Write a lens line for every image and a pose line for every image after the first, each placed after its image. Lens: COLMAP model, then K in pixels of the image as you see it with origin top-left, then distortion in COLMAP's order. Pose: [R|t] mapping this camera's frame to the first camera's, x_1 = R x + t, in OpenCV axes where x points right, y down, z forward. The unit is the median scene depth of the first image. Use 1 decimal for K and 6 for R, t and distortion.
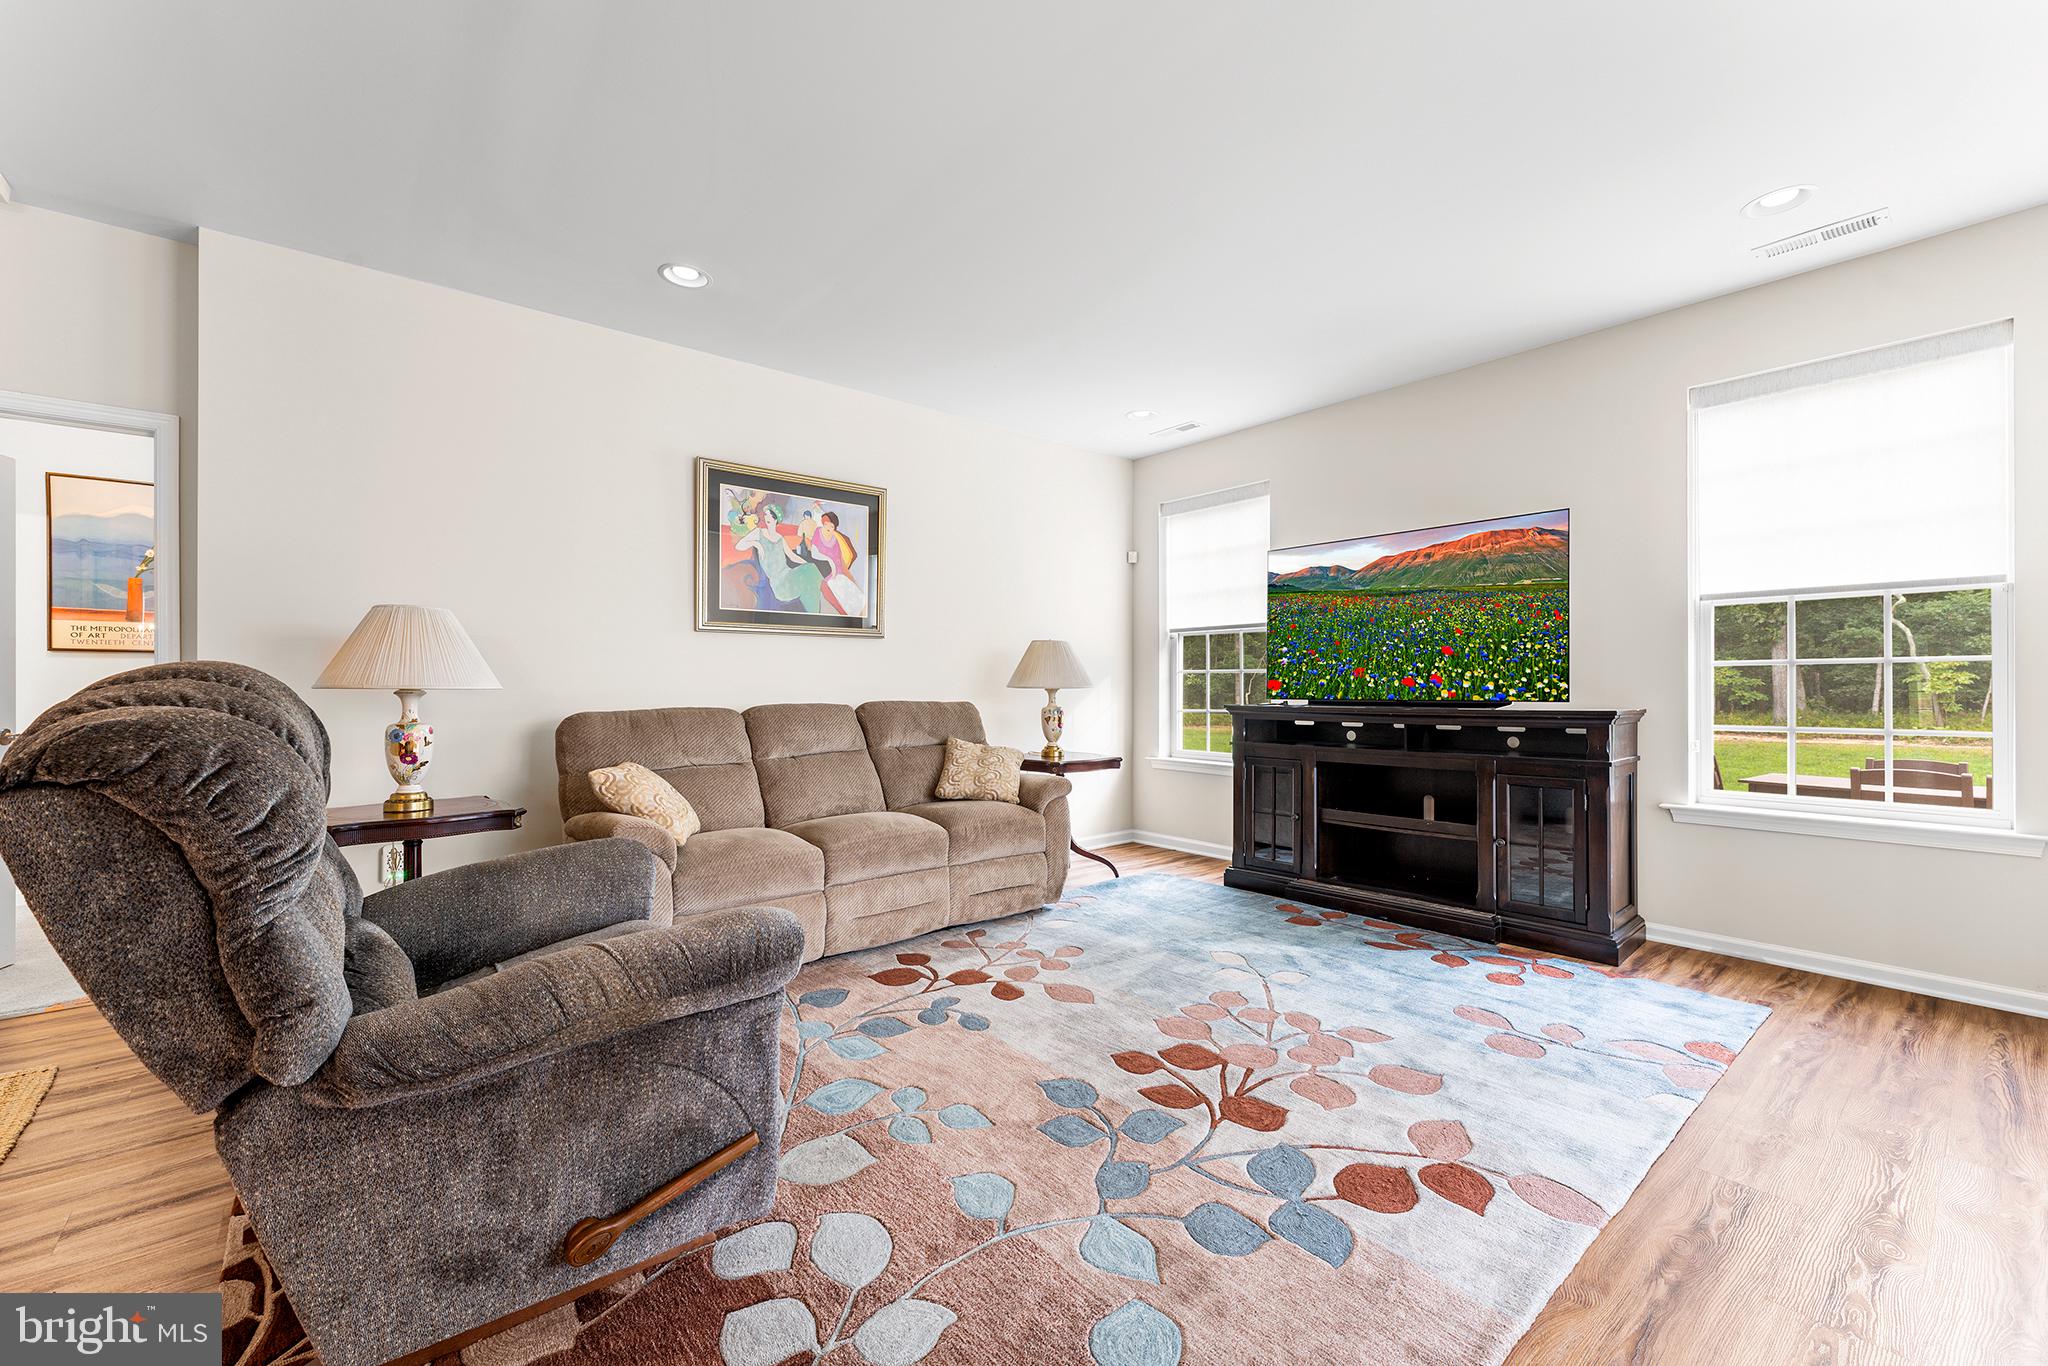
lens RADIAL K [[825.3, 0, 1023.6], [0, 825.3, 687.5], [0, 0, 1]] dist [0.000634, -0.000245]
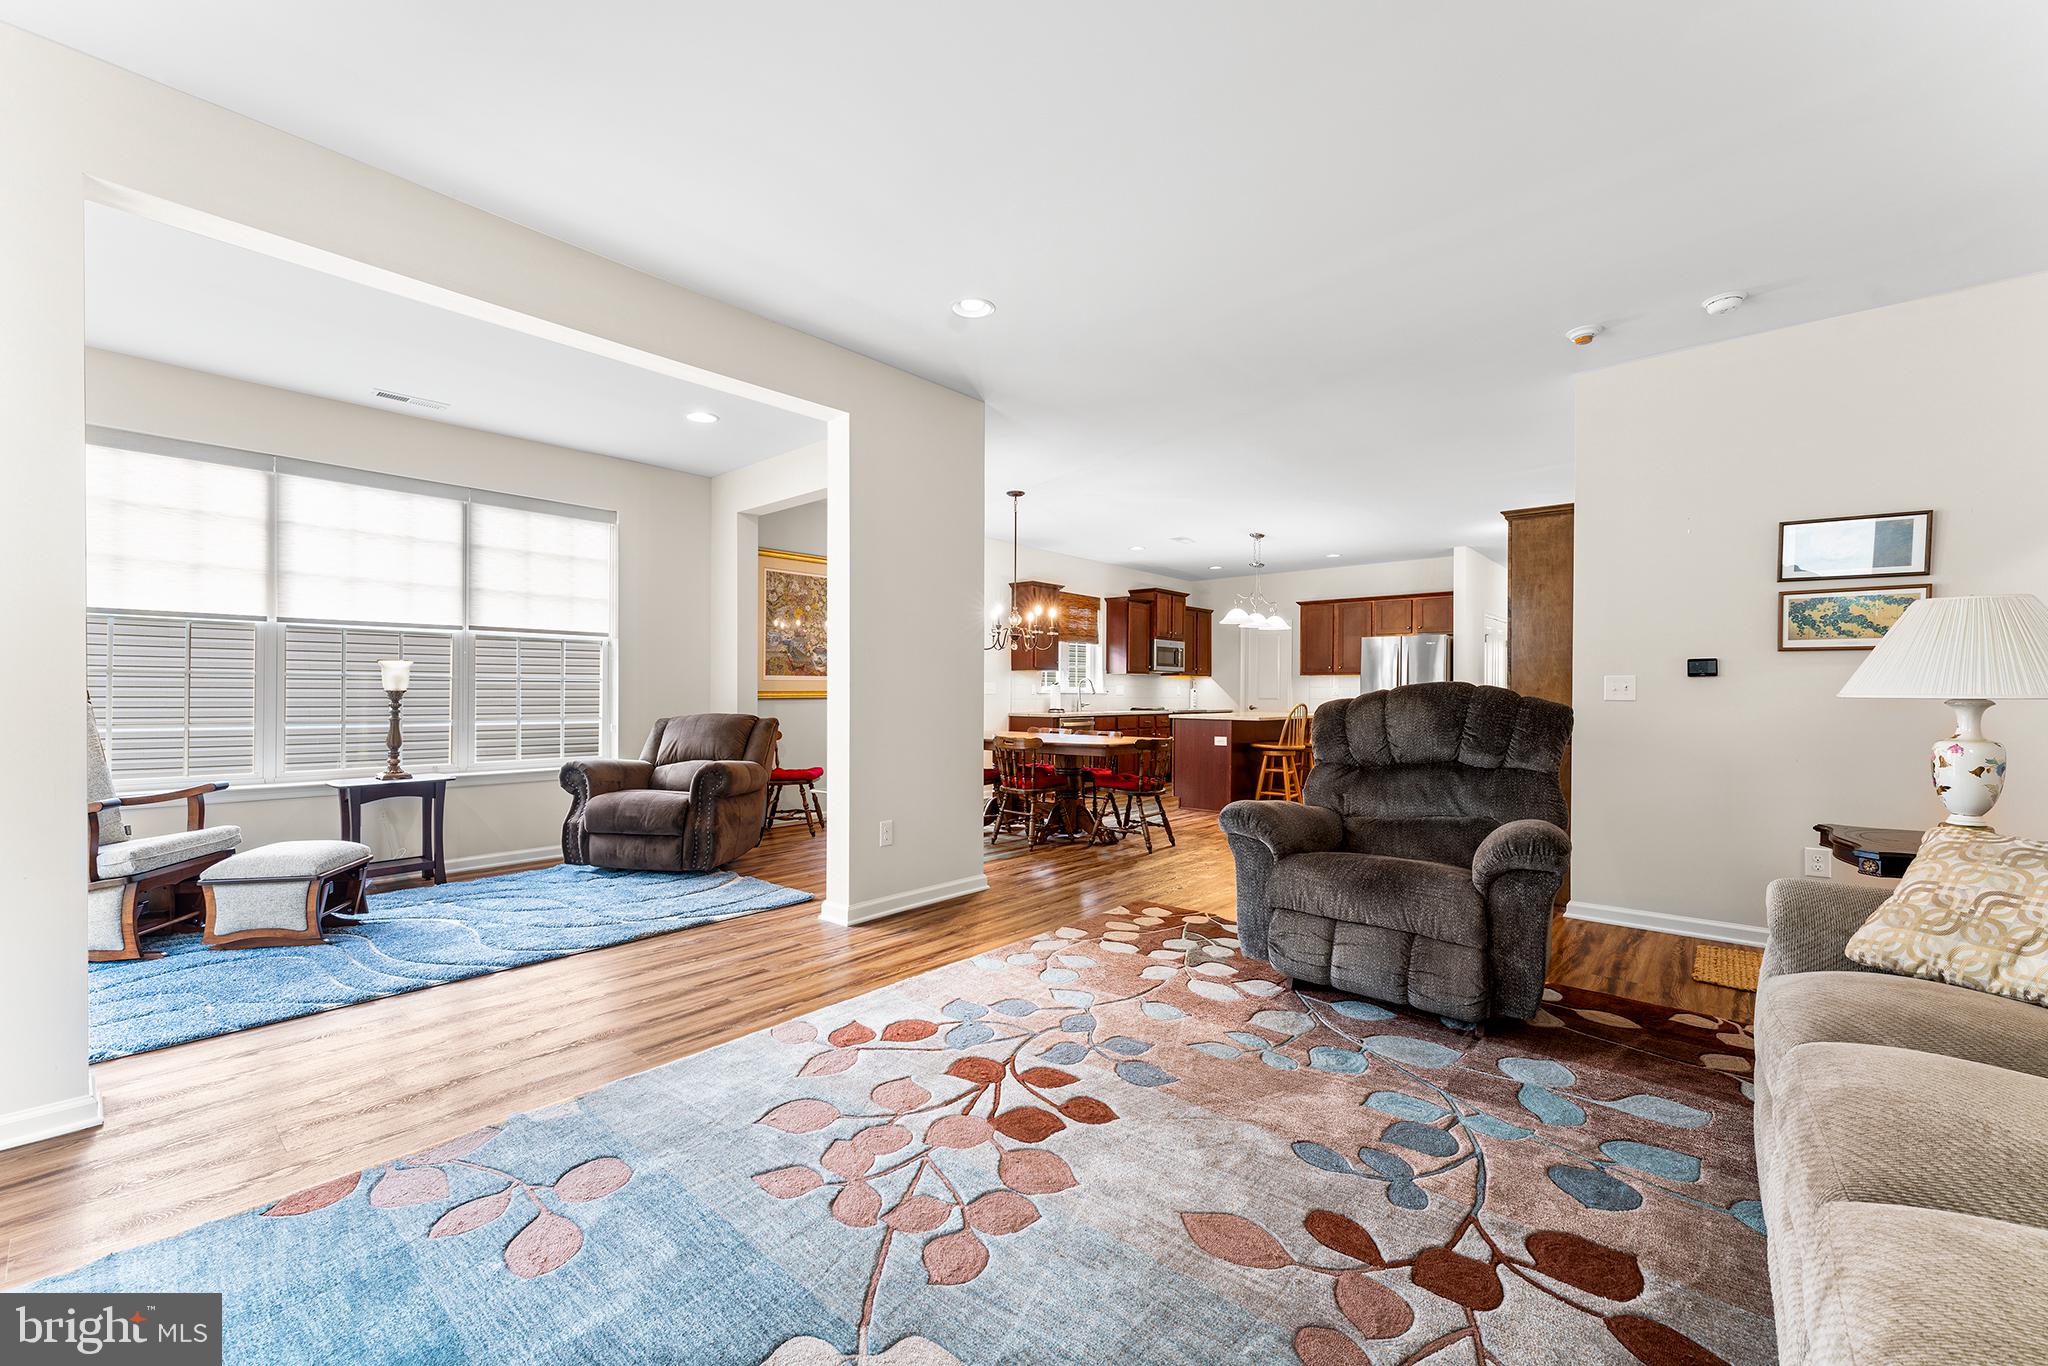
lens RADIAL K [[825.3, 0, 1024.2], [0, 825.3, 687.1], [0, 0, 1]] dist [0.000634, -0.000245]
pose [[-0.985283, -0.005260, -0.170848, 0.236358], [-0.004664, 0.999982, -0.003891, -0.004047], [0.170865, -0.003037, -0.985290, 1.226250]]
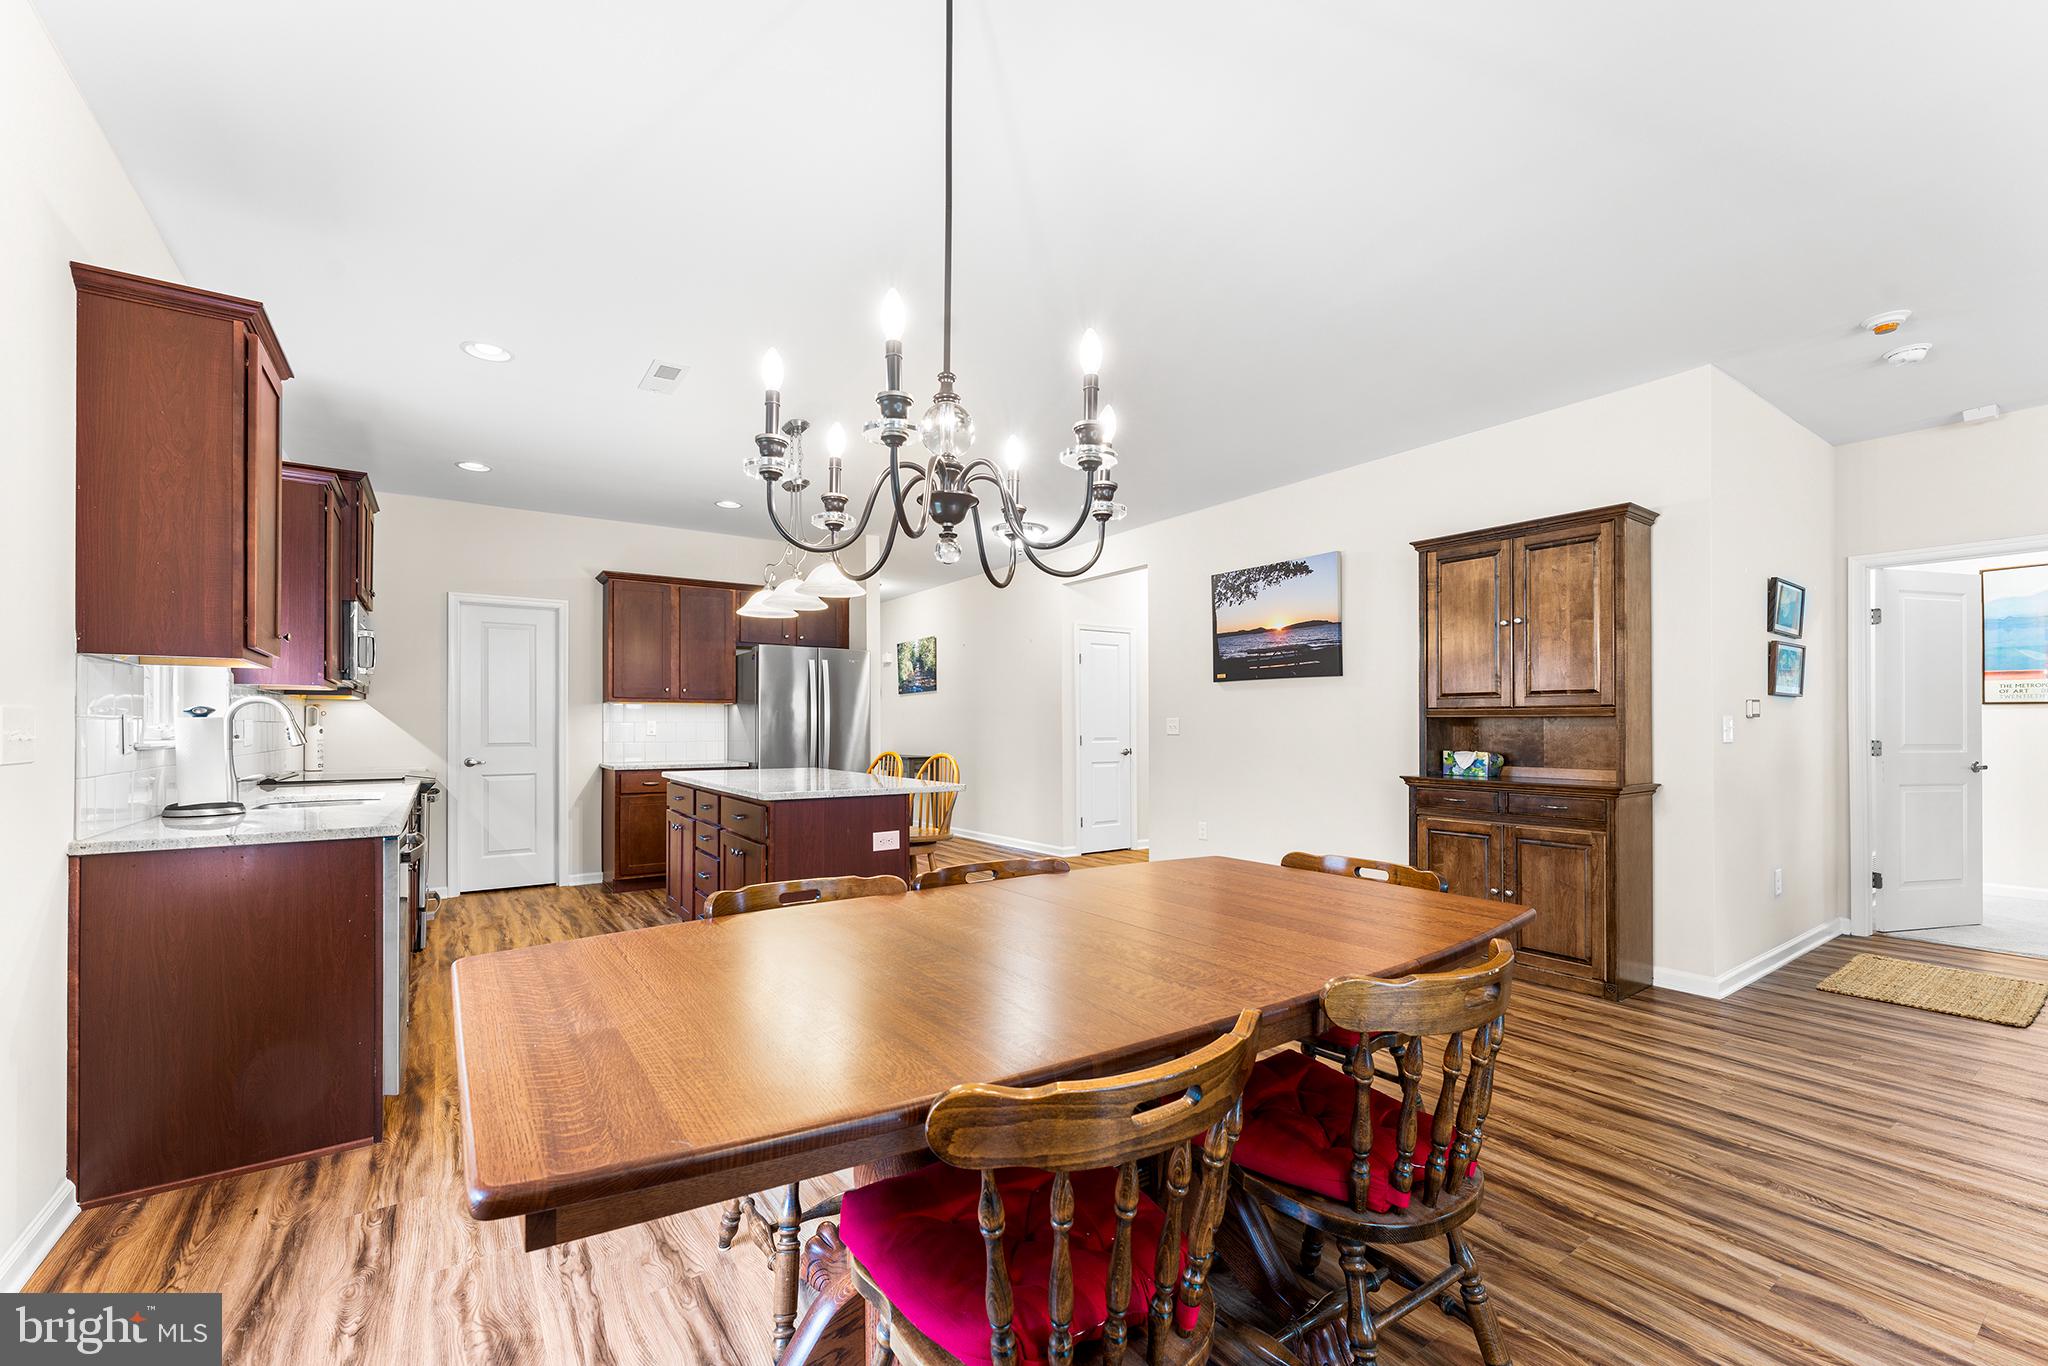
lens RADIAL K [[825.3, 0, 1004.2], [0, 825.3, 714.0], [0, 0, 1]] dist [0.000634, -0.000245]
pose [[-0.095561, -0.013964, -0.995326, 0.353936], [-0.000397, 0.999902, -0.013990, -0.012173], [0.995423, -0.000942, -0.095557, -0.446863]]
